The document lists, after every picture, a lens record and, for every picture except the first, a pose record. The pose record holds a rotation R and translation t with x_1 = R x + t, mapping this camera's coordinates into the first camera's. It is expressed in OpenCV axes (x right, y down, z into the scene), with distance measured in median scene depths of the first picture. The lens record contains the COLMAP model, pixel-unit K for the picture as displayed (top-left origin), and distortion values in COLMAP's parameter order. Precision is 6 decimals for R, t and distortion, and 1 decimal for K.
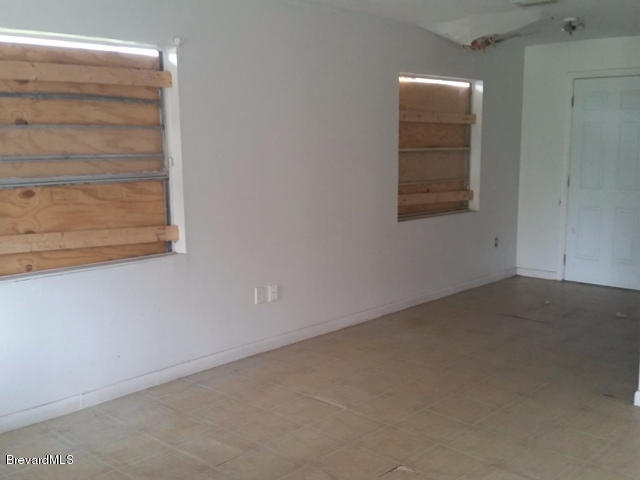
lens RADIAL K [[695.4, 0, 321.9], [0, 695.4, 244.0], [0, 0, 1]] dist [0.222662, -0.571436]
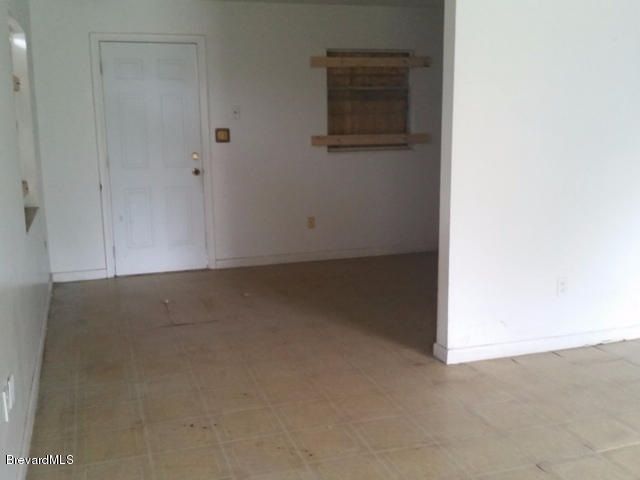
lens RADIAL K [[695.4, 0, 321.9], [0, 695.4, 244.0], [0, 0, 1]] dist [0.222662, -0.571436]
pose [[0.467138, -0.162735, 0.869080, -0.173457], [0.138081, 0.984284, 0.110087, -0.029095], [-0.873336, 0.068578, 0.482267, 0.216166]]
